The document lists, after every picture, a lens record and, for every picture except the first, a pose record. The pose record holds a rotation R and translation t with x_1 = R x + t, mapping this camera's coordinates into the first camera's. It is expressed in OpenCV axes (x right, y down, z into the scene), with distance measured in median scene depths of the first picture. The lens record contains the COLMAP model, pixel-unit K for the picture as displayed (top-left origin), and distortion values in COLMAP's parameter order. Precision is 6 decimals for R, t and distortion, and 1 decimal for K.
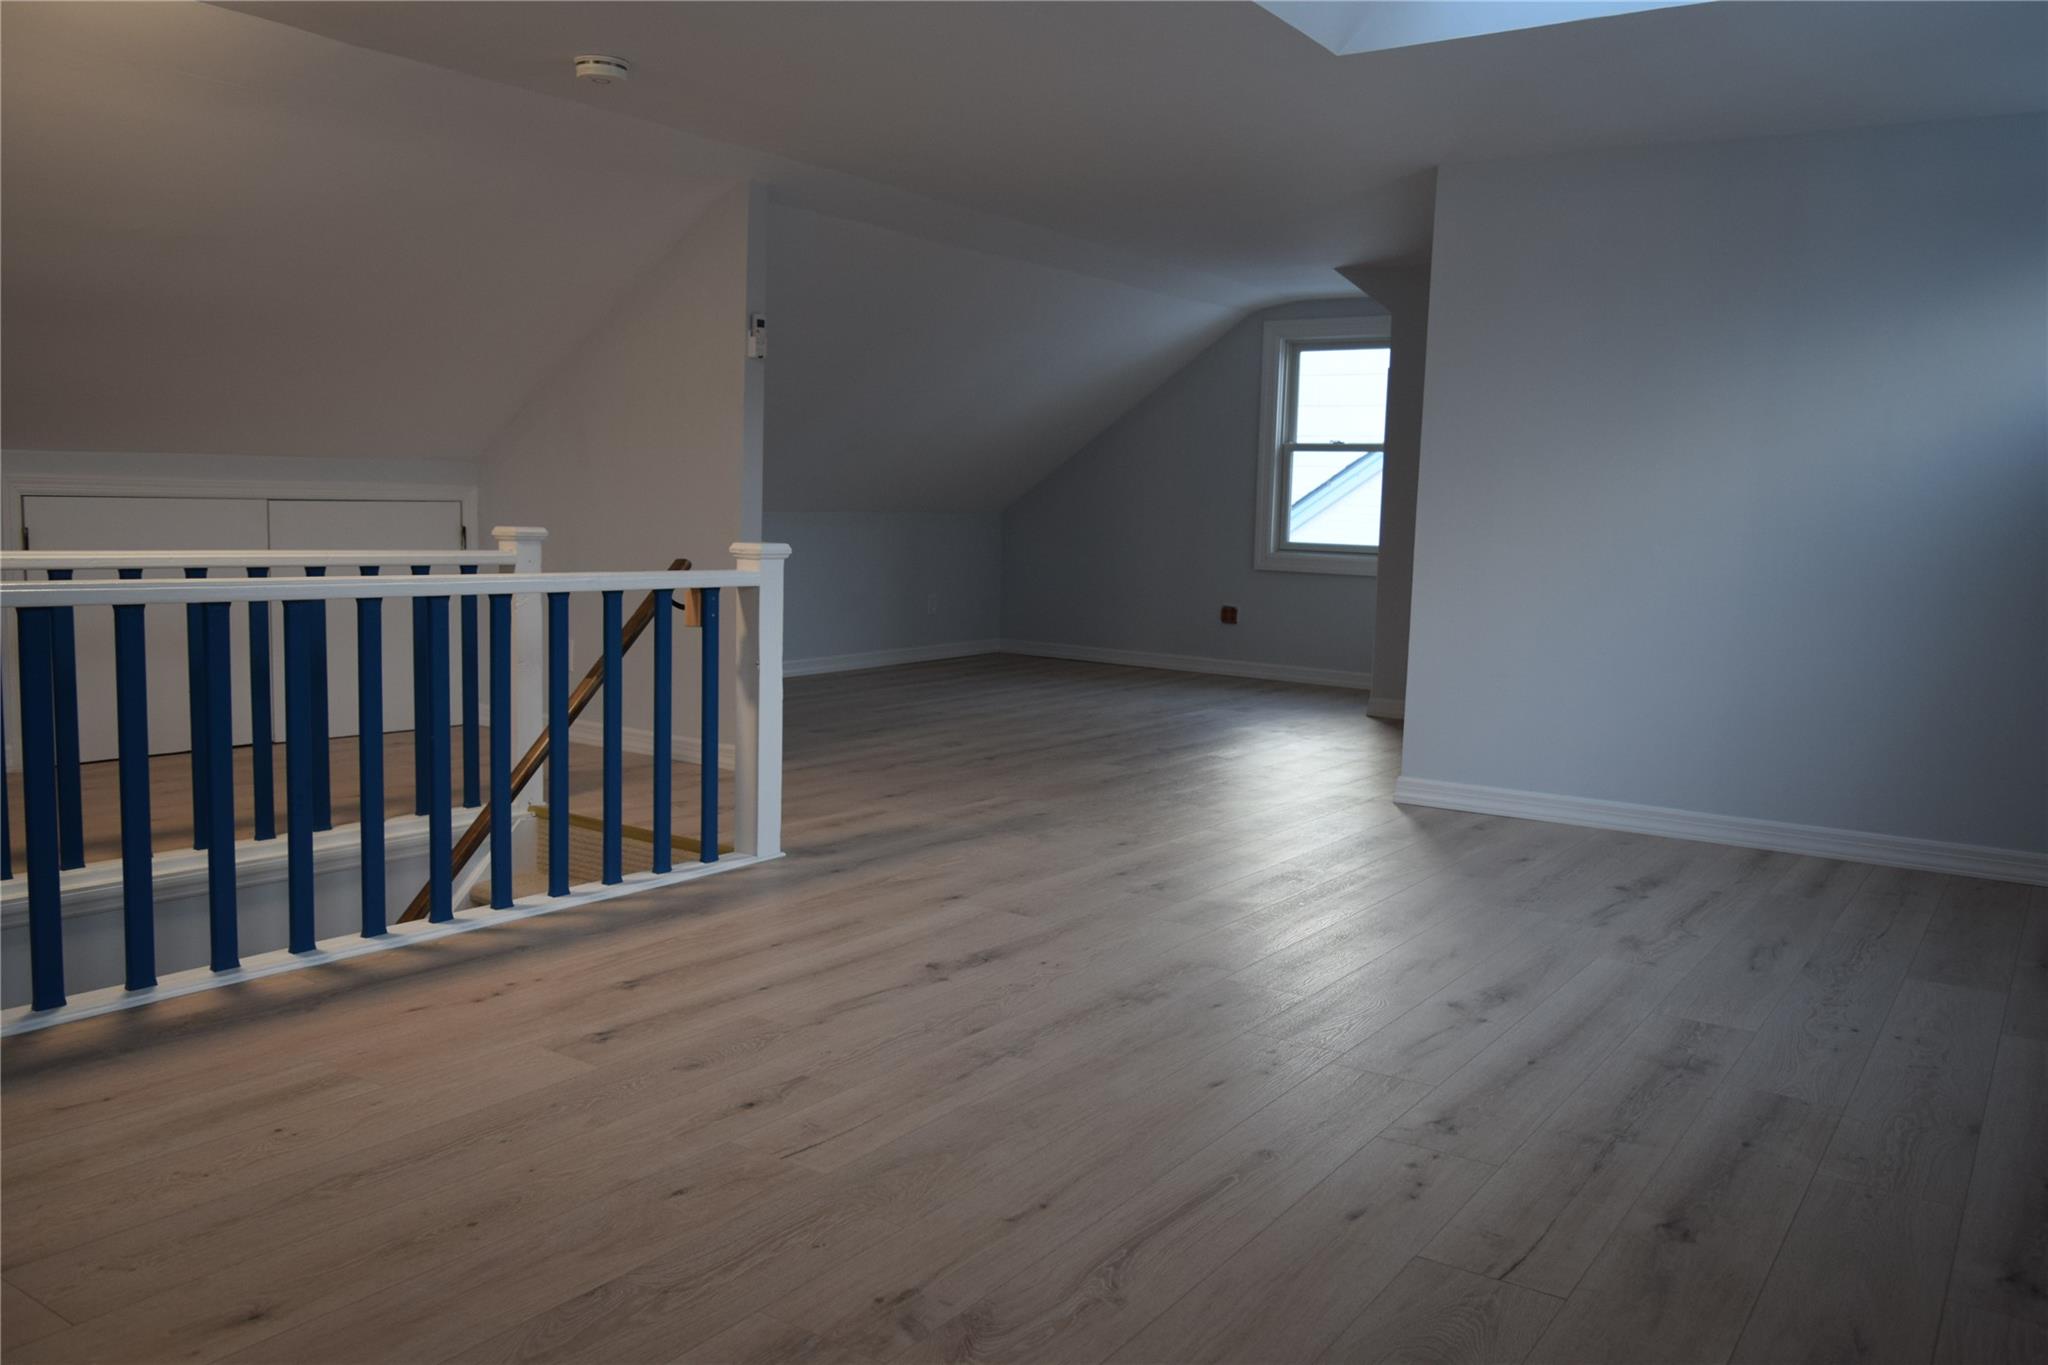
lens RADIAL K [[1579.8, 0, 1015.3], [0, 1579.8, 685.4], [0, 0, 1]] dist [-0.016249, -0.000054]
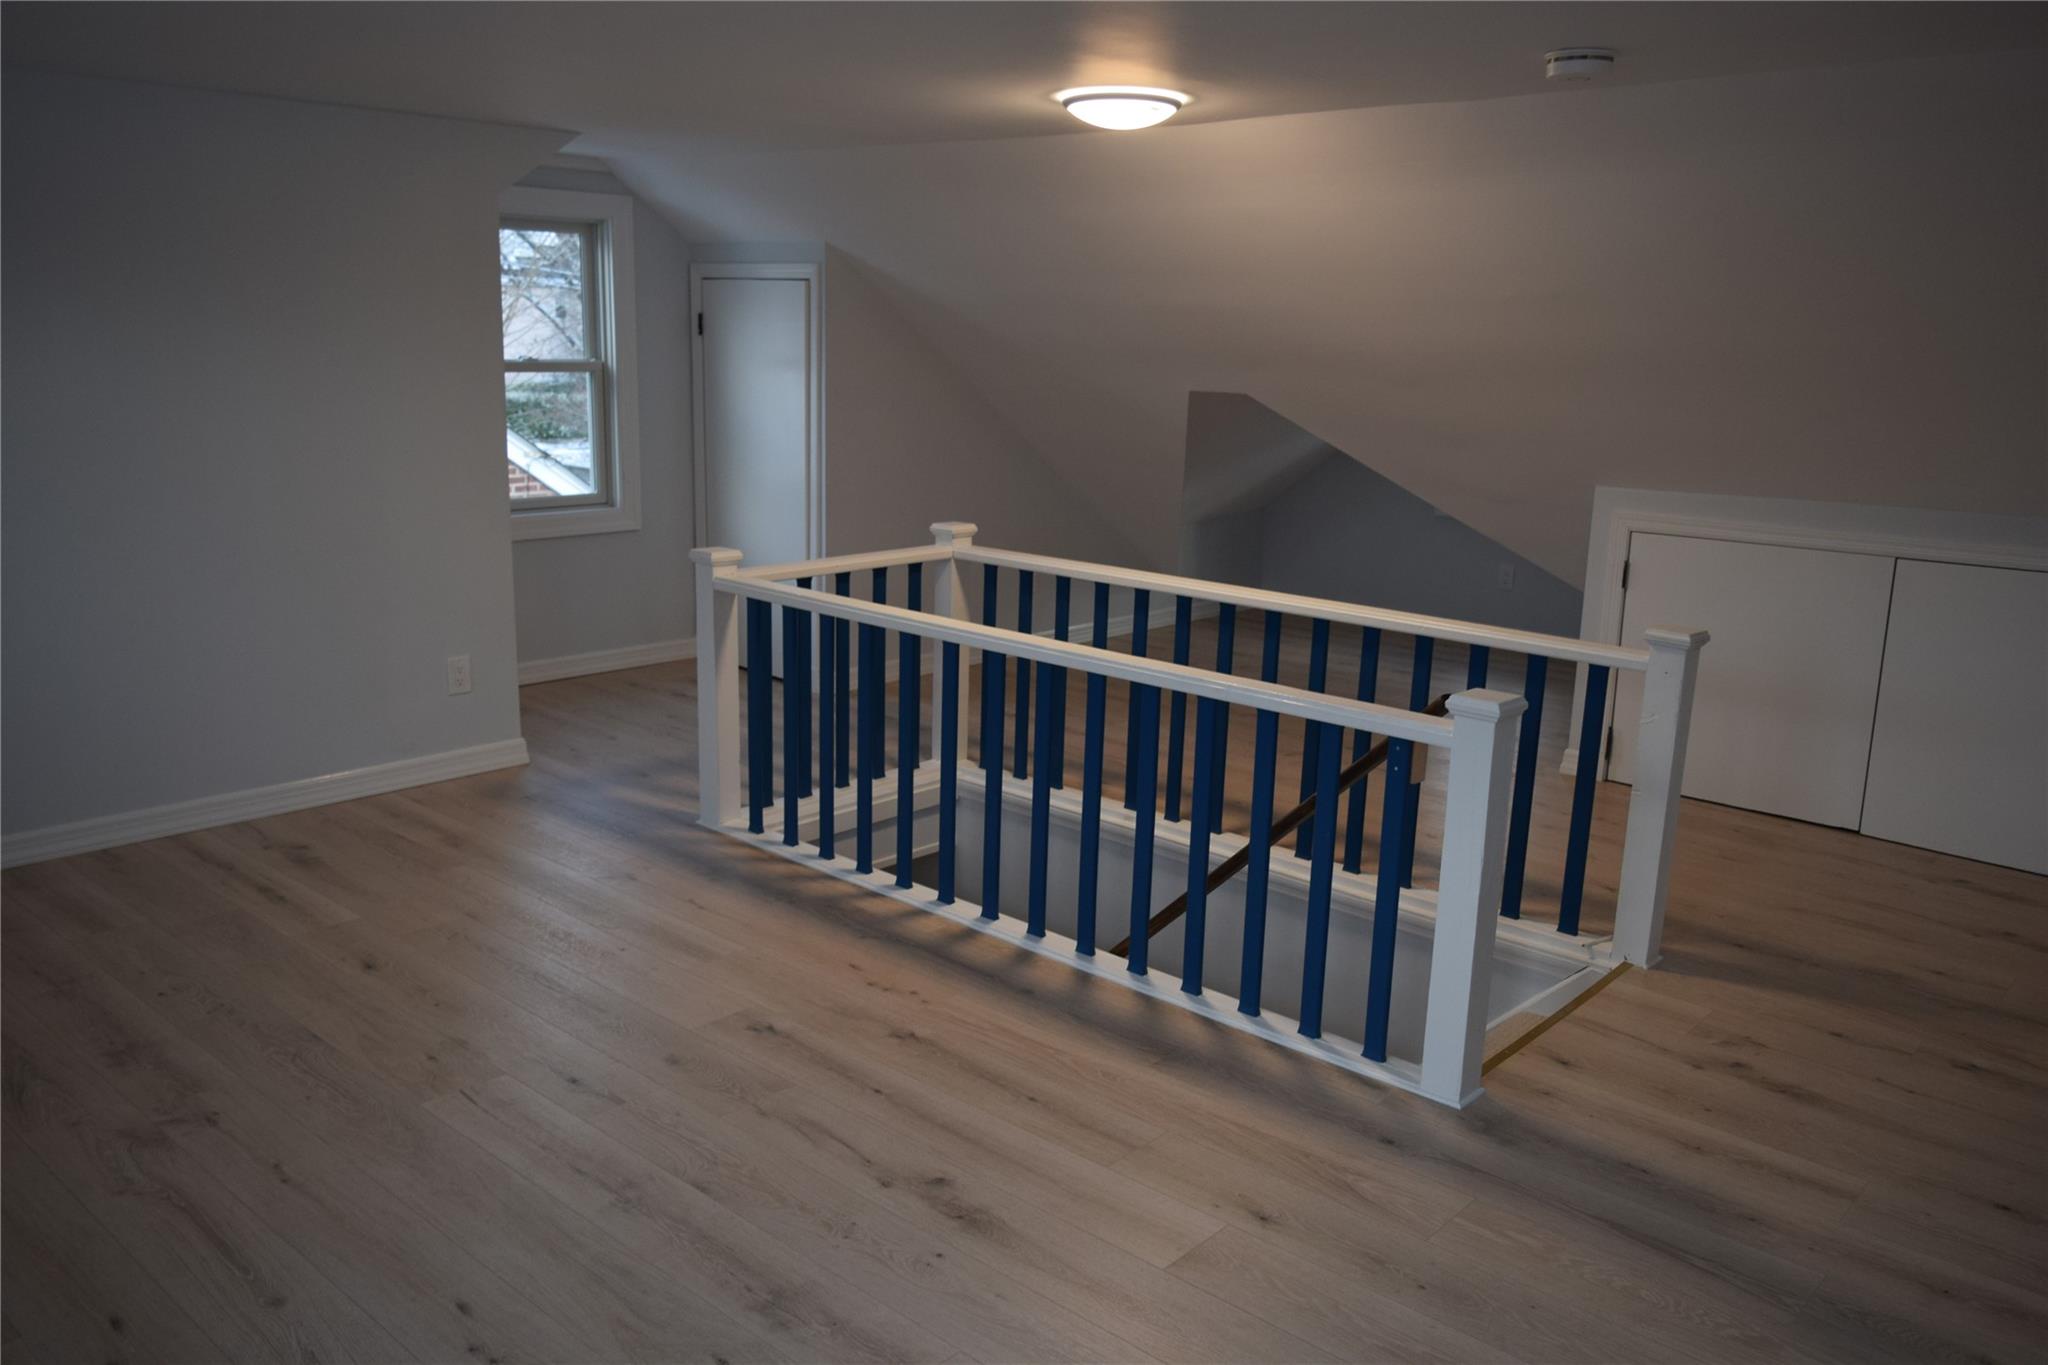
lens RADIAL K [[1579.8, 0, 1015.3], [0, 1579.8, 685.4], [0, 0, 1]] dist [-0.016249, -0.000054]
pose [[-0.127692, 0.179897, -0.975362, 0.783662], [-0.144231, 0.969591, 0.197715, -0.278931], [0.981271, 0.165924, -0.097862, 1.155924]]
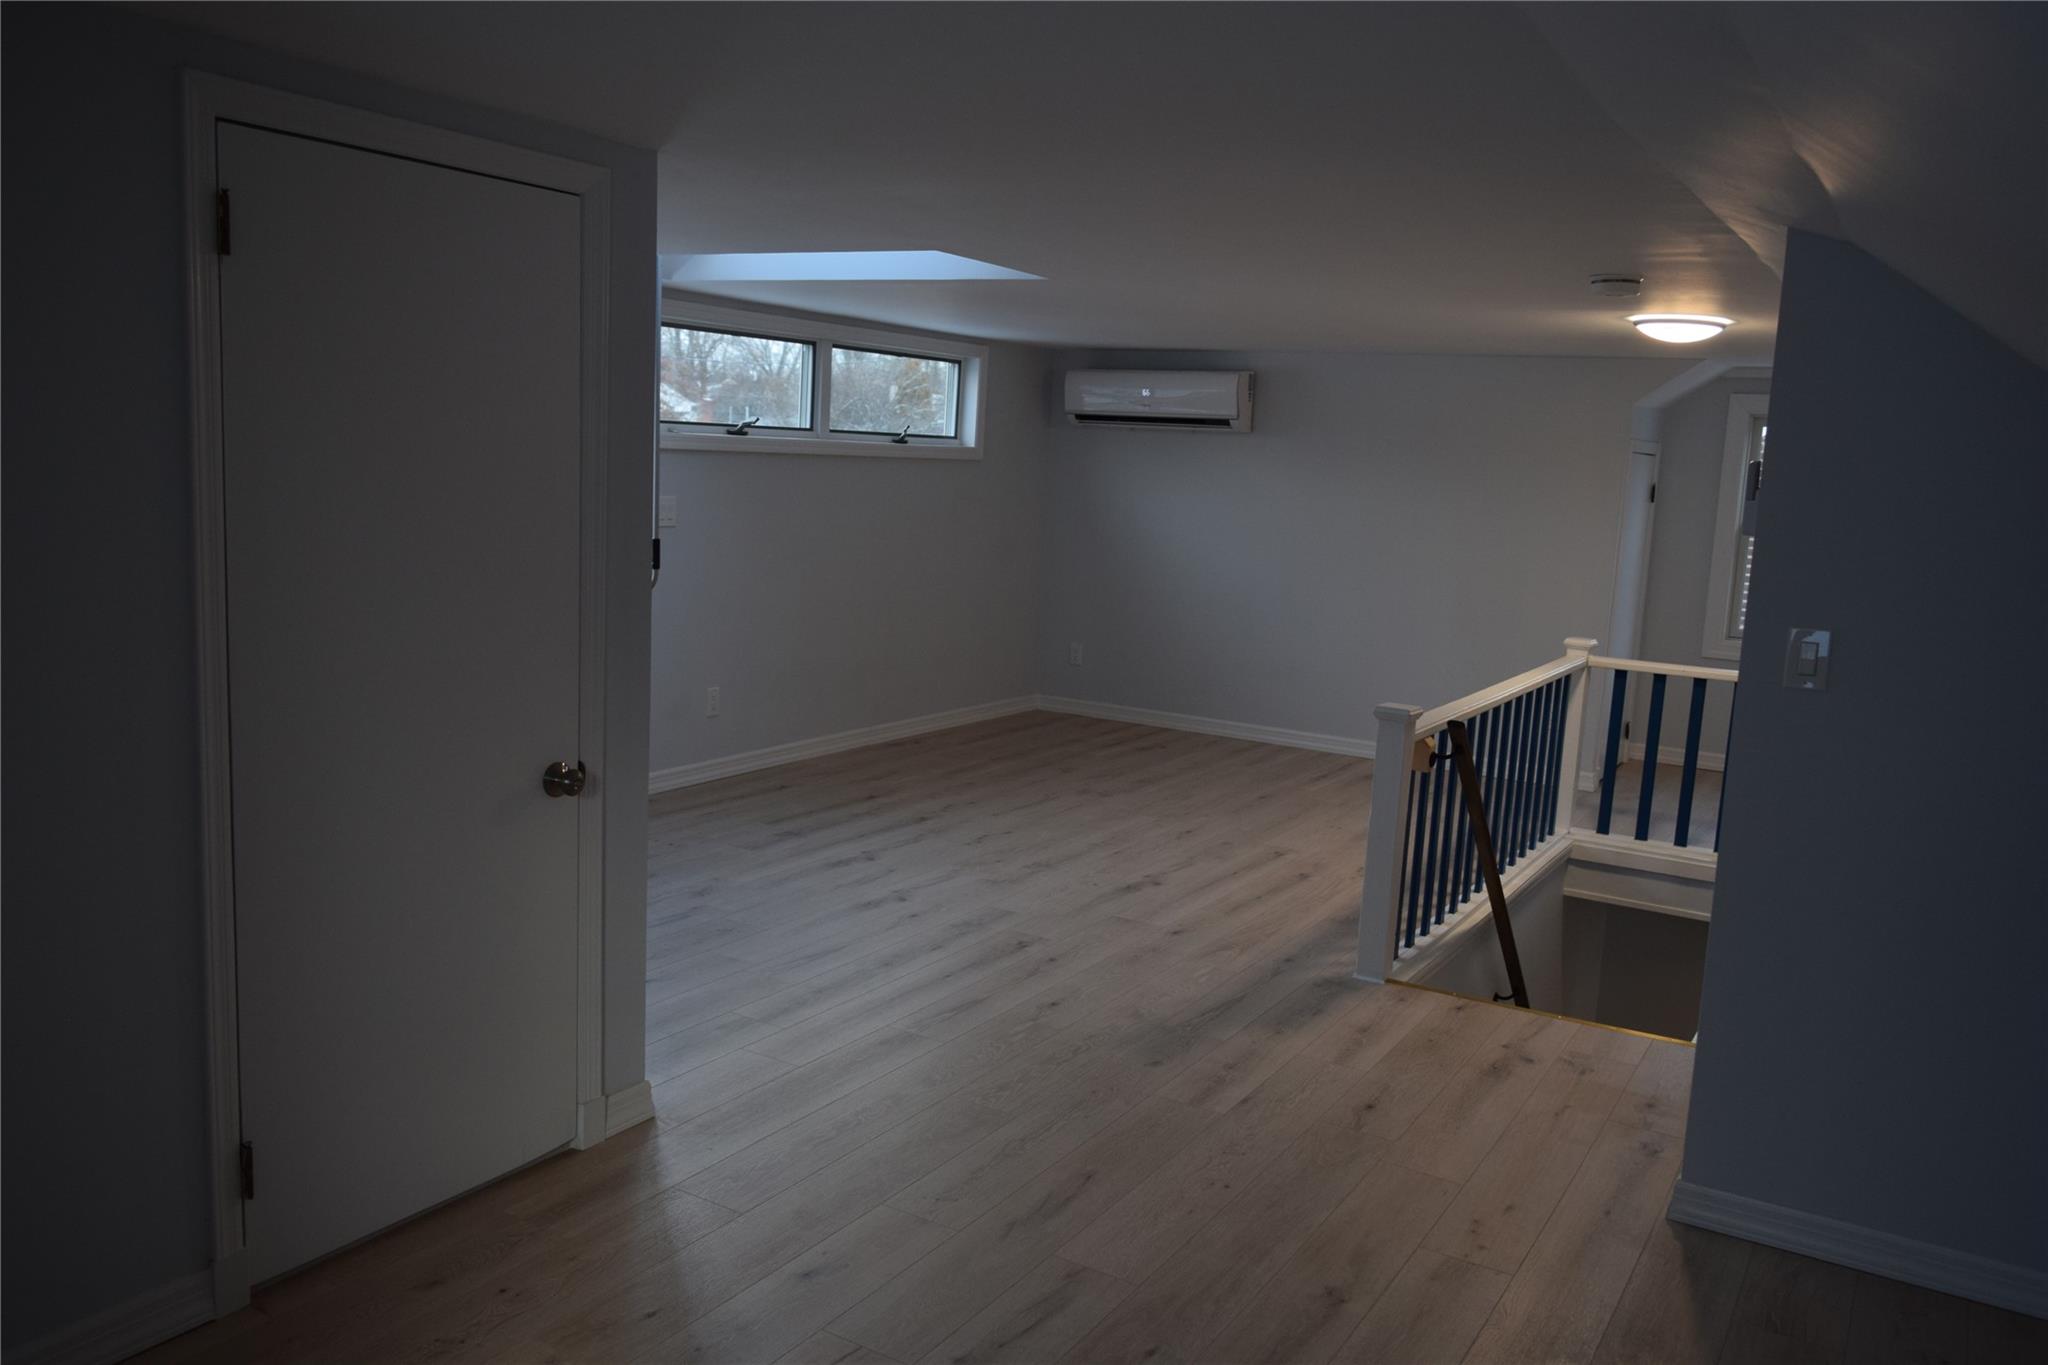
lens RADIAL K [[1579.8, 0, 1015.3], [0, 1579.8, 685.4], [0, 0, 1]] dist [-0.016249, -0.000054]
pose [[-0.994537, -0.076295, -0.071234, 0.261936], [-0.092501, 0.960398, 0.262831, -0.510535], [0.048361, 0.267984, -0.962209, 2.799610]]
